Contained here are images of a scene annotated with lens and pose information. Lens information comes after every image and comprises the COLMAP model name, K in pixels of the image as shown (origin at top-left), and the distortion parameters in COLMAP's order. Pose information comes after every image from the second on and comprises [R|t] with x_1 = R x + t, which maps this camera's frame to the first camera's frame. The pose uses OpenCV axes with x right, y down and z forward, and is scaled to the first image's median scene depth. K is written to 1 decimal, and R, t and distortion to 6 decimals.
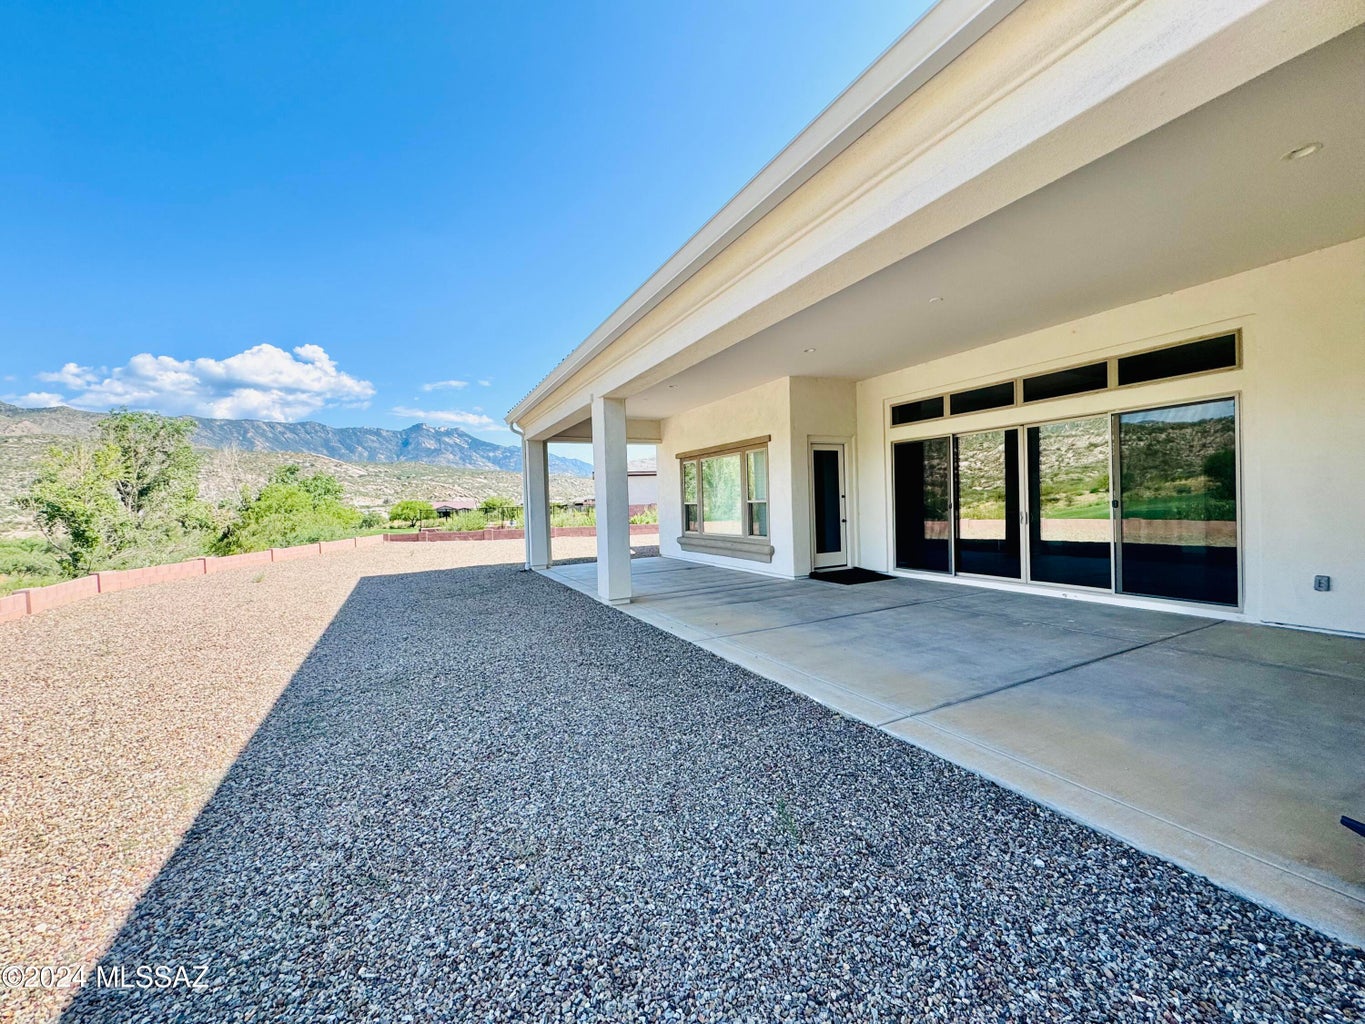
lens RADIAL K [[551.2, 0, 686.5], [0, 551.2, 511.3], [0, 0, 1]] dist [-0.000986, -0.000131]
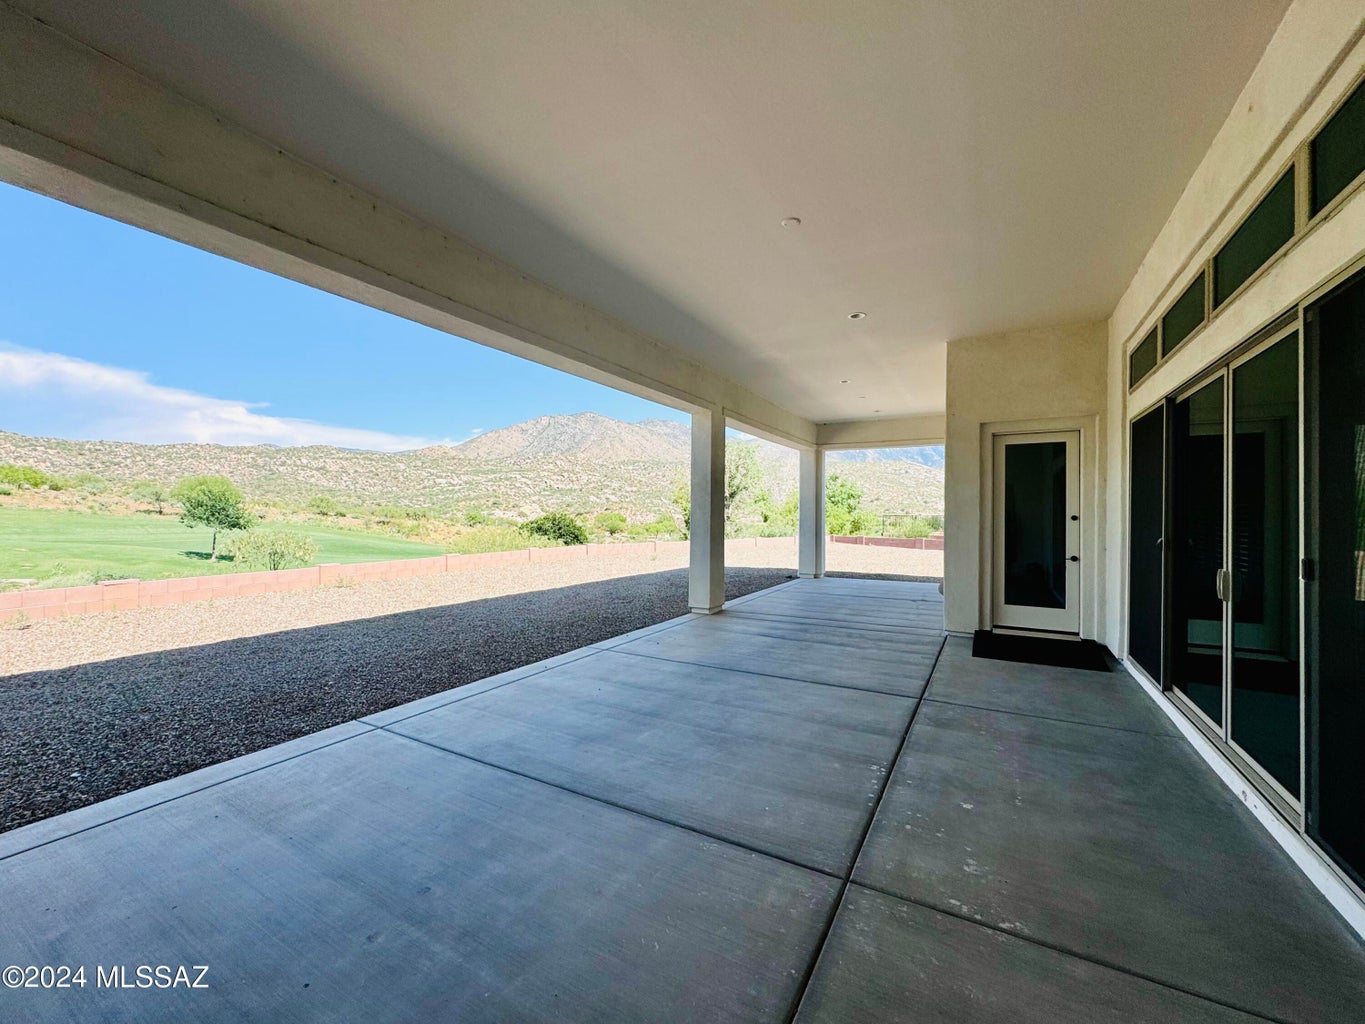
lens RADIAL K [[551.2, 0, 682.4], [0, 551.2, 511.0], [0, 0, 1]] dist [-0.000986, -0.000131]
pose [[0.544976, 0.030975, -0.837879, 0.585579], [-0.037957, 0.999204, 0.012251, -0.027124], [0.837592, 0.025127, 0.545719, 0.334419]]
